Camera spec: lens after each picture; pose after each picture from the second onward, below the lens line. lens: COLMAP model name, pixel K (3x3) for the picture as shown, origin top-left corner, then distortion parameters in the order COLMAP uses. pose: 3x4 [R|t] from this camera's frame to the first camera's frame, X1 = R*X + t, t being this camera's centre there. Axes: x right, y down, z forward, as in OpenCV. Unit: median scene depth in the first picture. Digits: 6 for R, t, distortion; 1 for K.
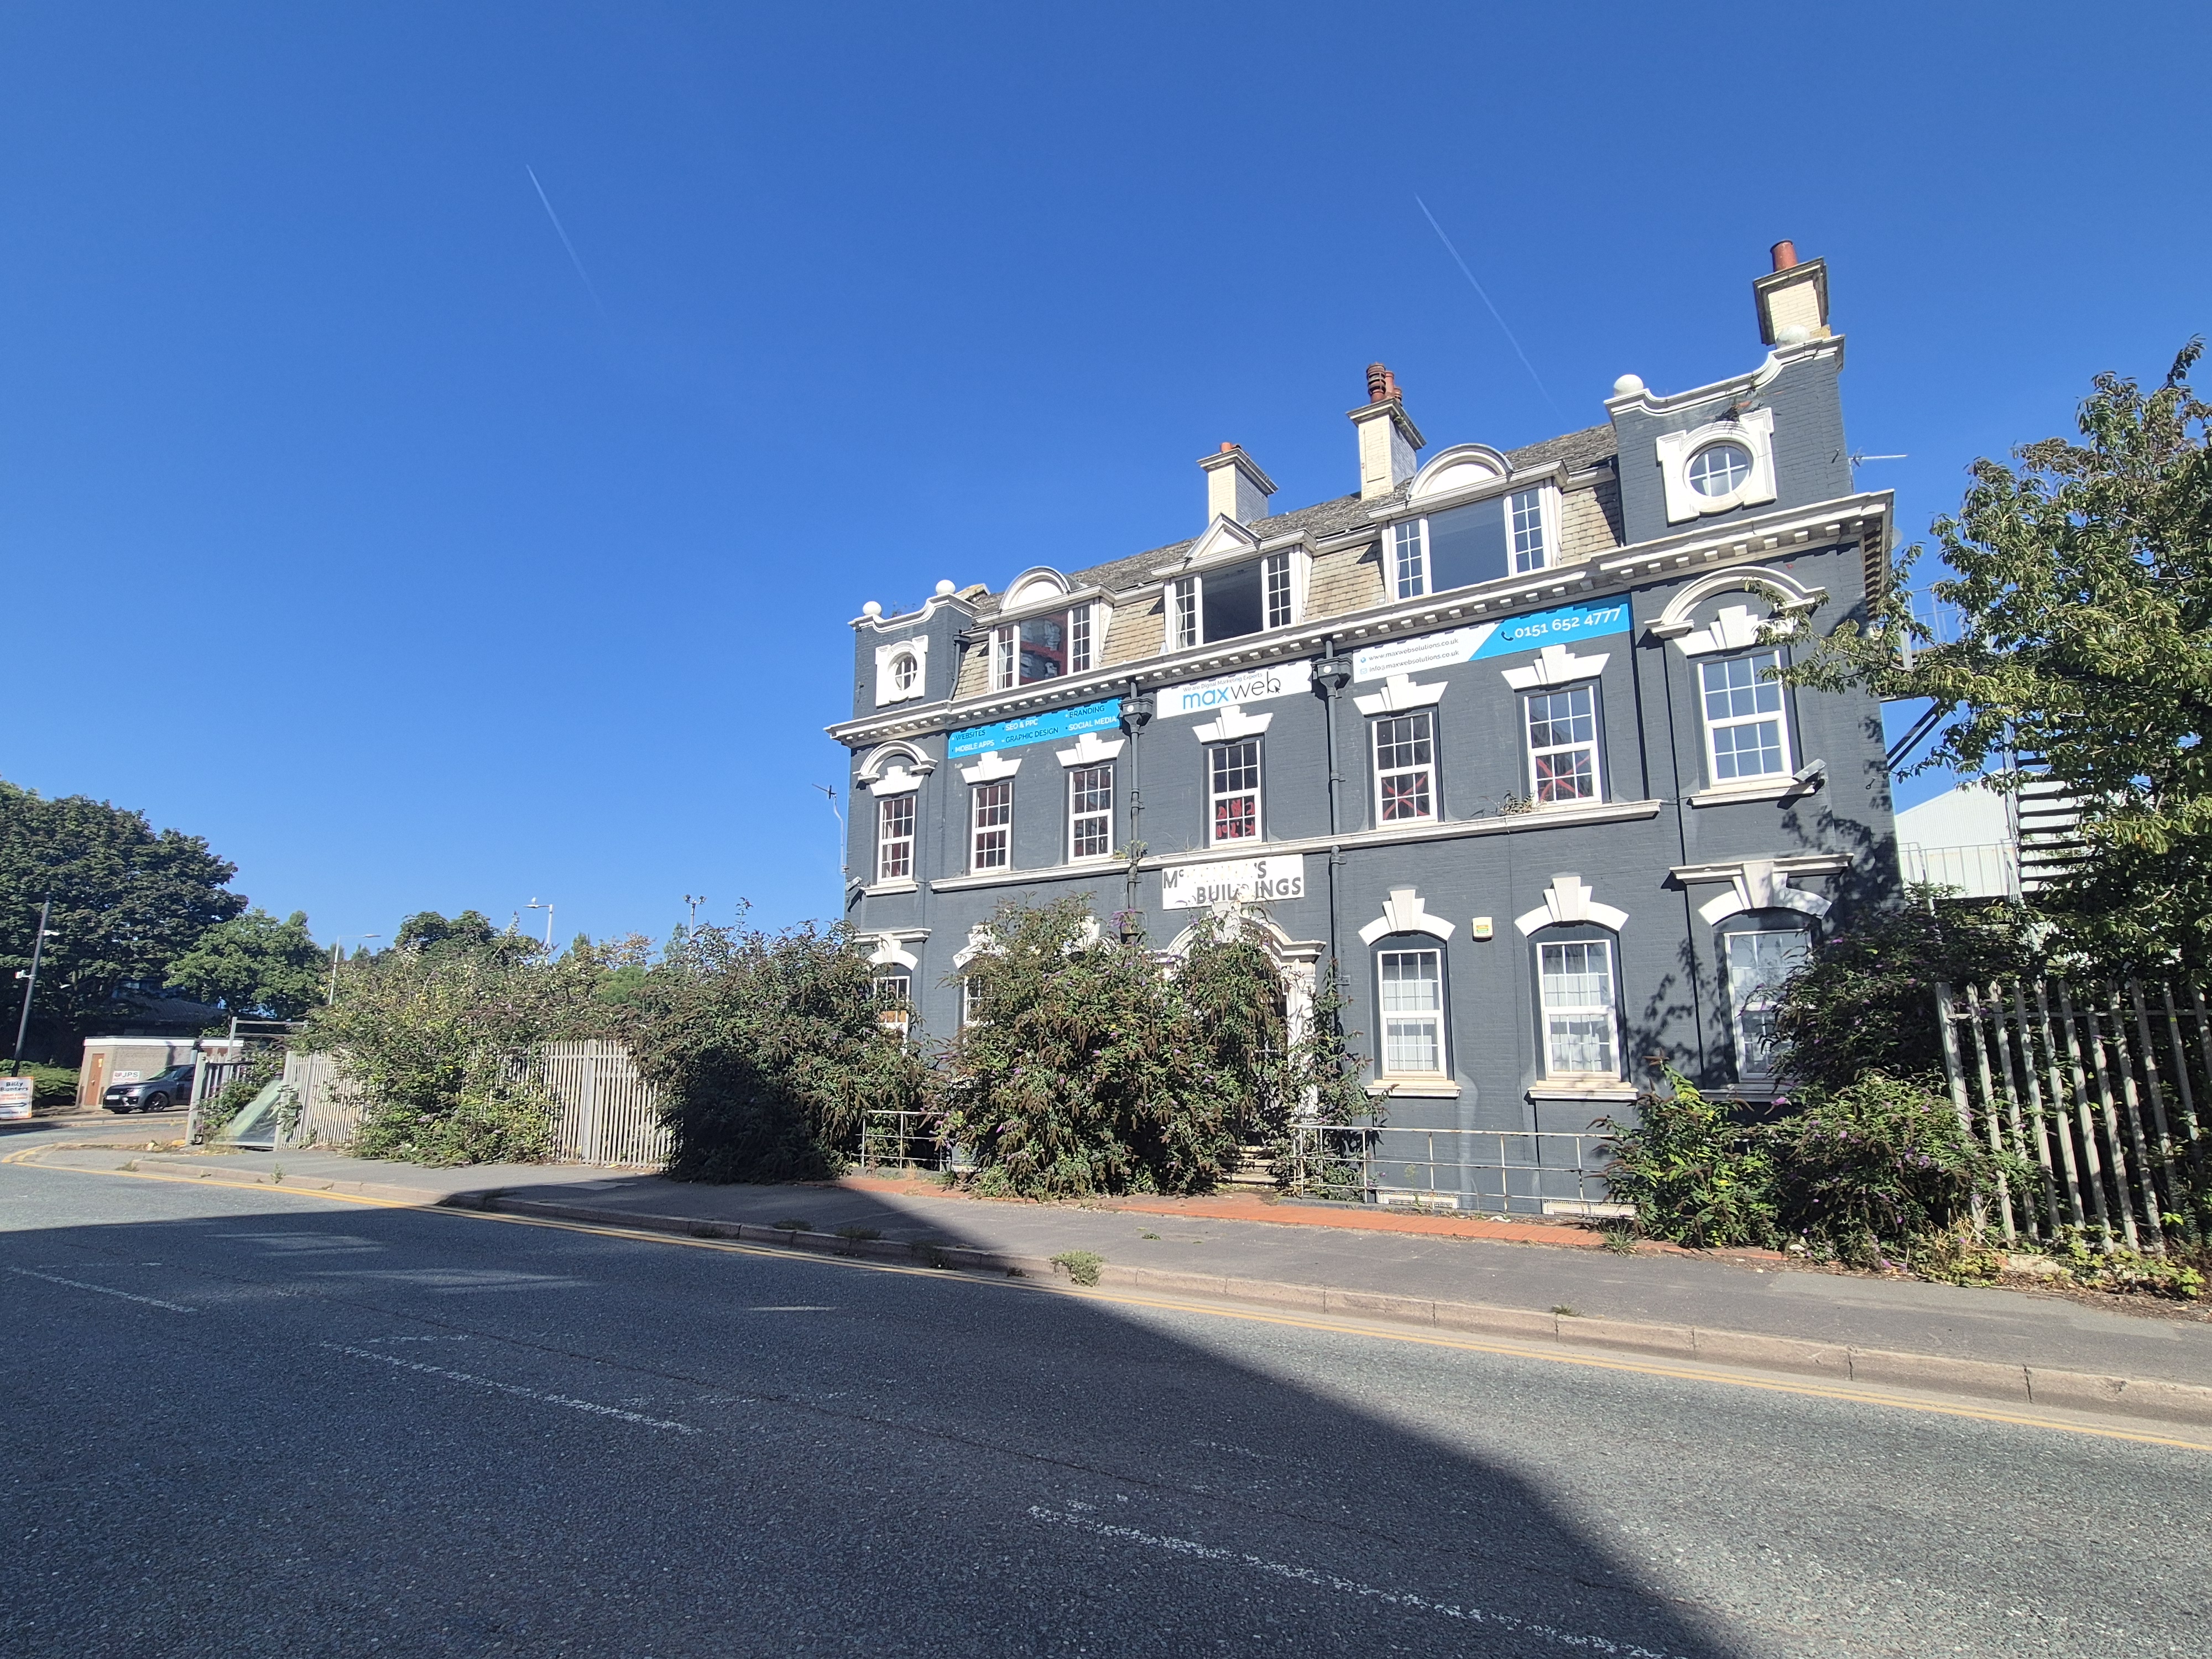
lens RADIAL K [[1152.3, 0, 1106.0], [0, 1152.3, 829.5], [0, 0, 1]] dist [0.002082, 0.000514]
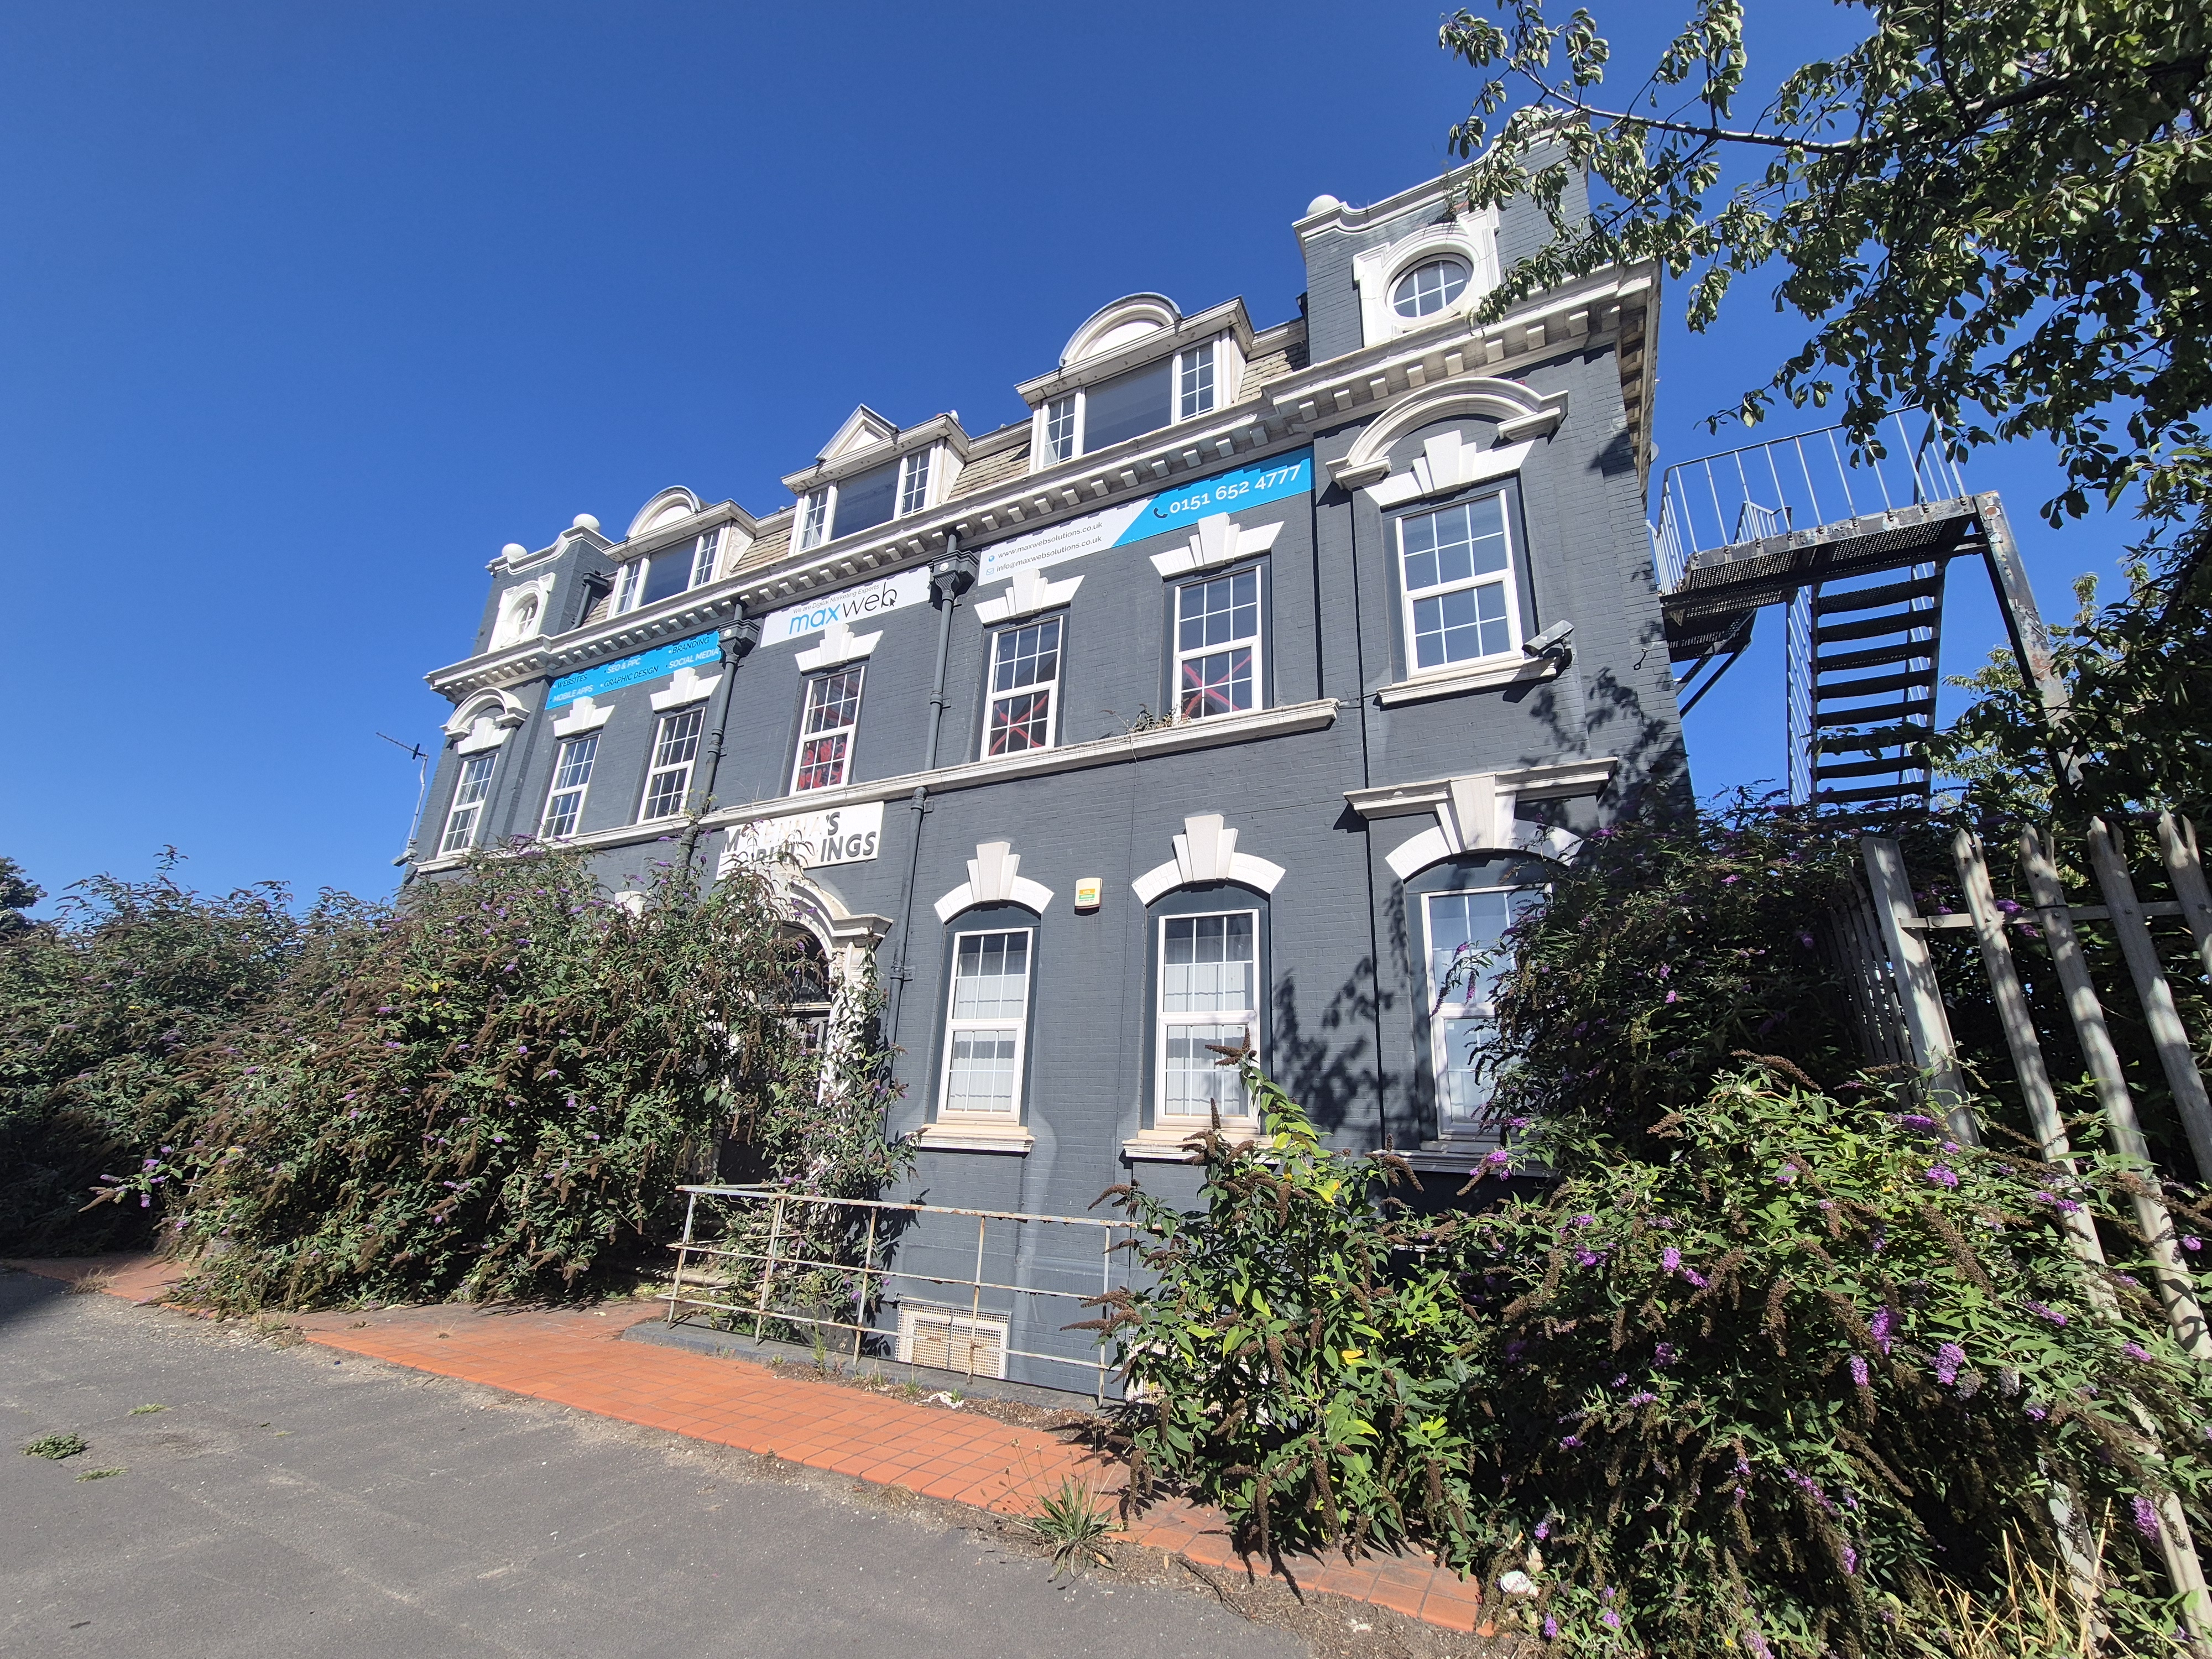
lens RADIAL K [[906.3, 0, 1106.0], [0, 906.3, 829.5], [0, 0, 1]] dist [0.001788, 0.000232]
pose [[0.993423, 0.074482, 0.086967, 0.274898], [-0.061698, 0.988027, -0.141405, 0.116710], [-0.096458, 0.135109, 0.986124, 0.451664]]
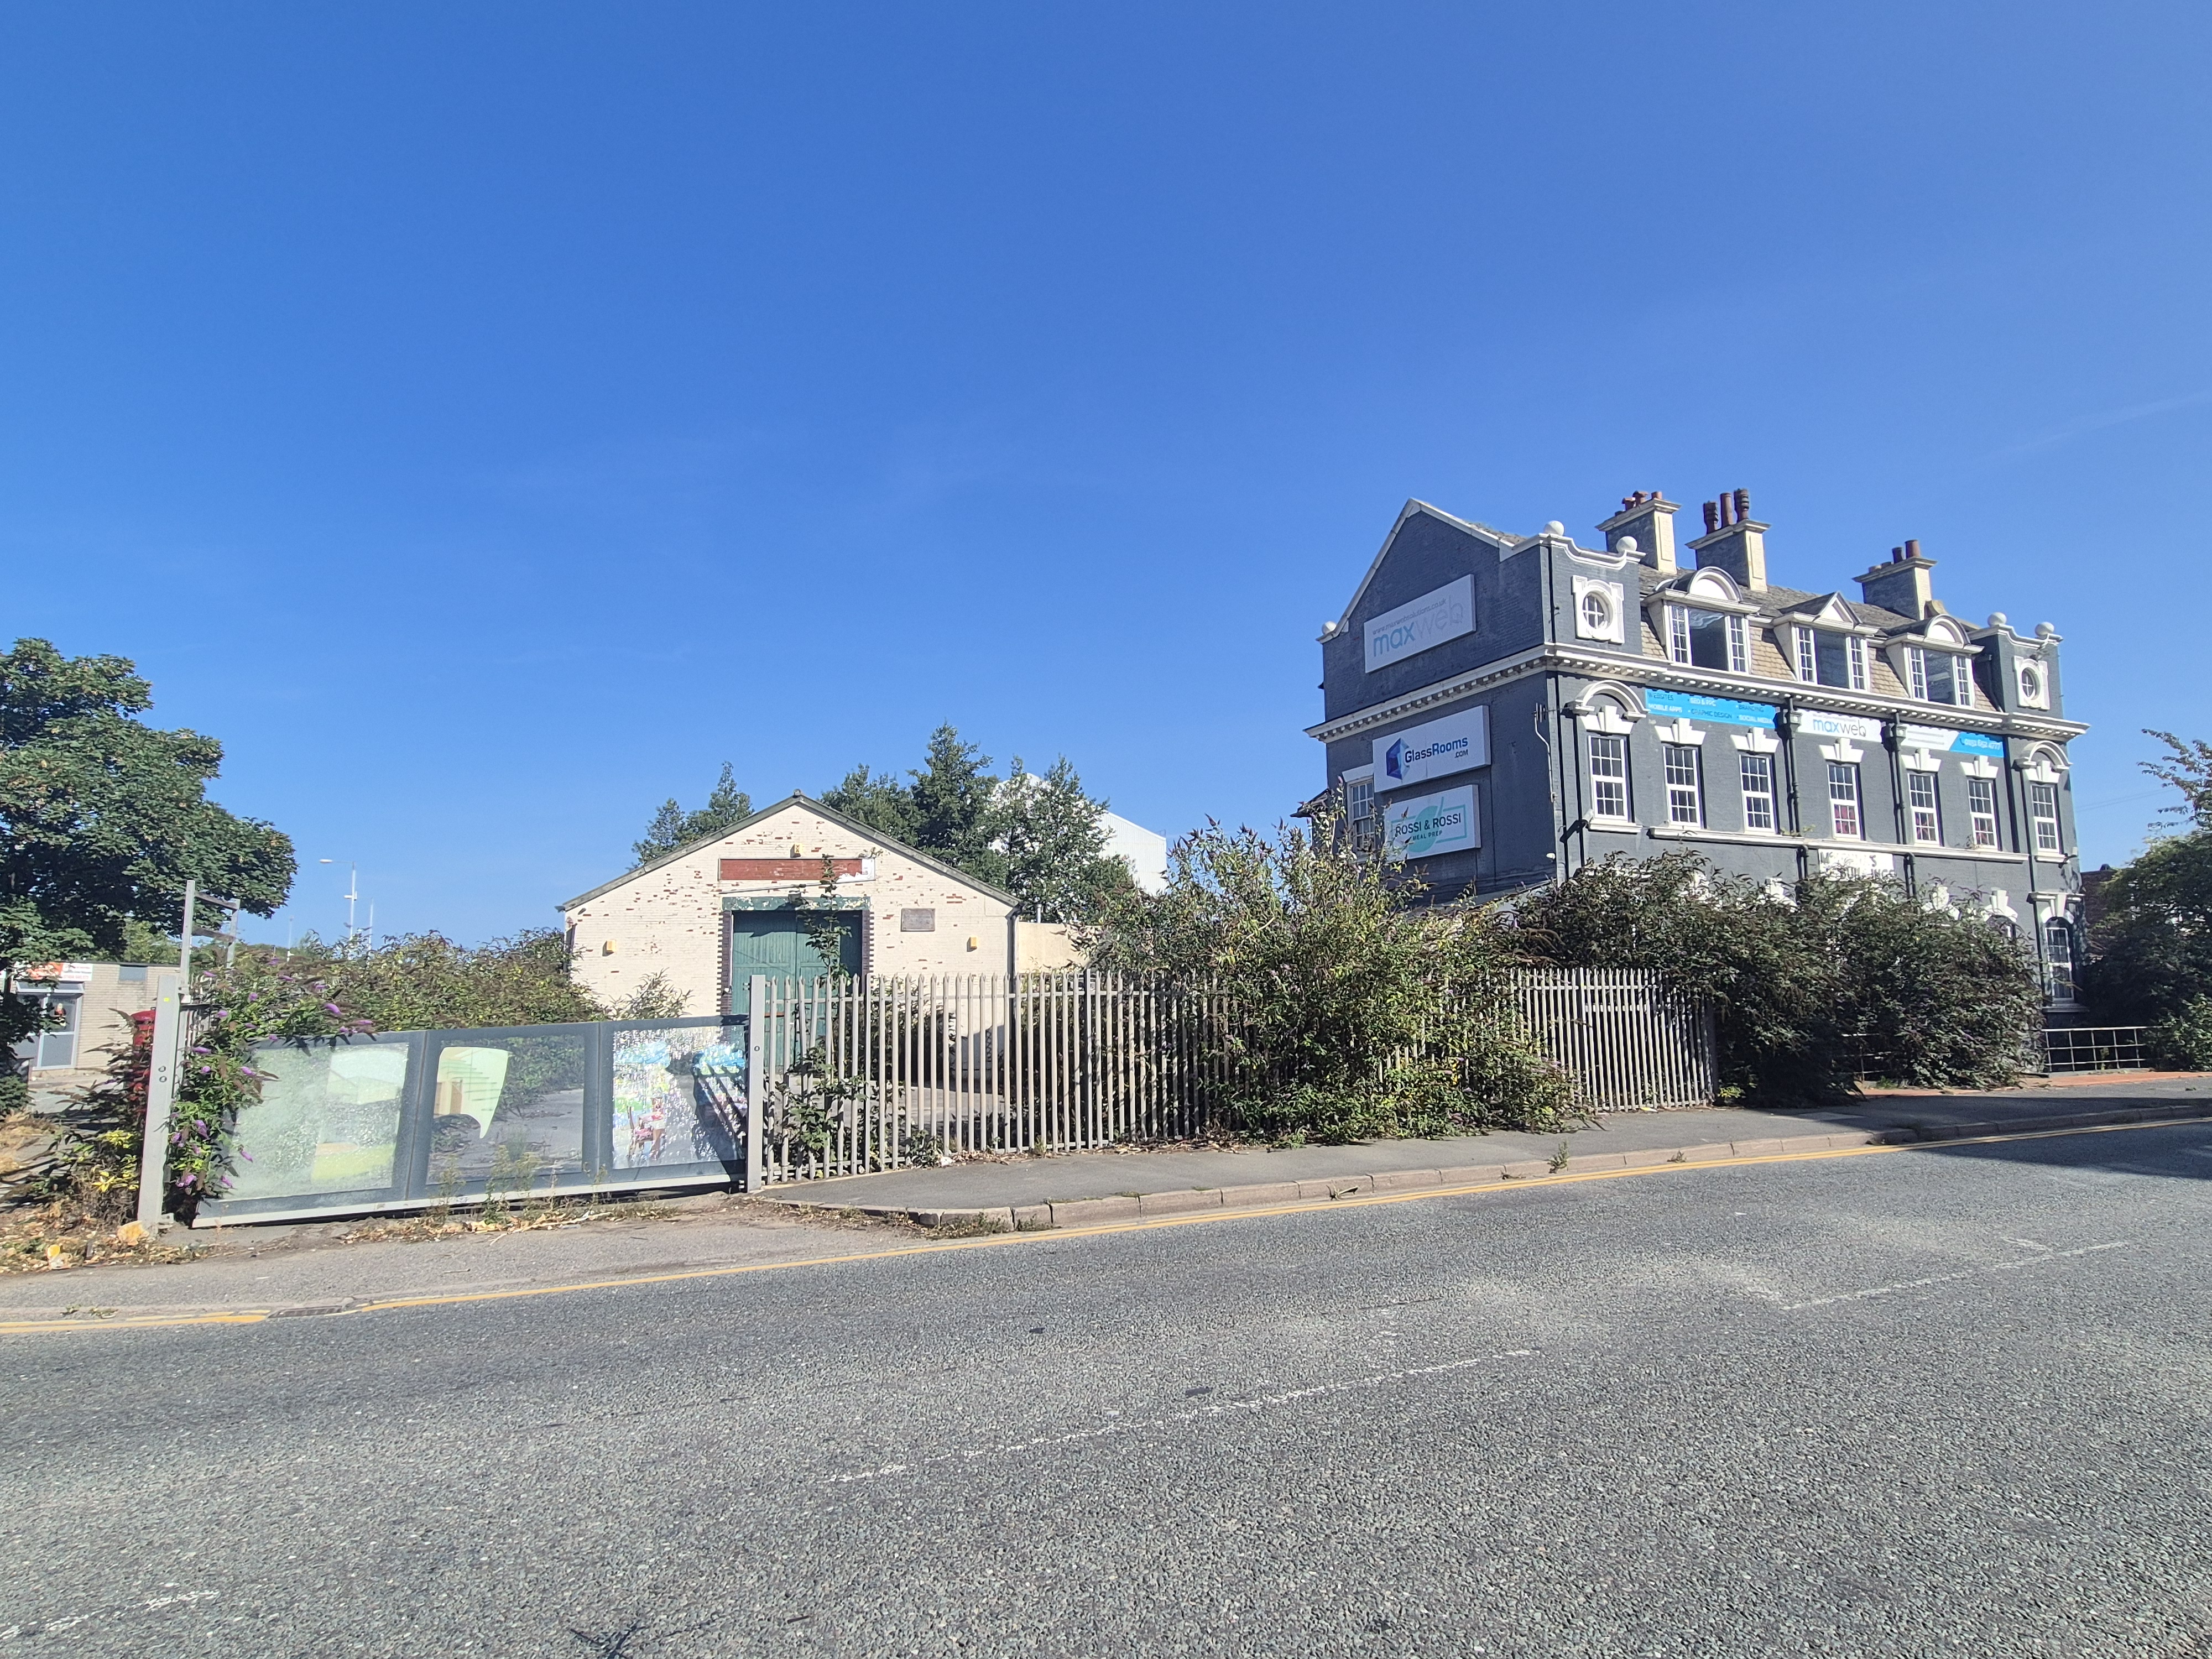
lens RADIAL K [[1152.3, 0, 1106.0], [0, 1152.3, 829.5], [0, 0, 1]] dist [0.002082, 0.000514]
pose [[0.542601, 0.123321, 0.830889, -1.674390], [-0.155464, 0.986819, -0.044941, 0.222312], [-0.825479, -0.104788, 0.554621, 1.070964]]
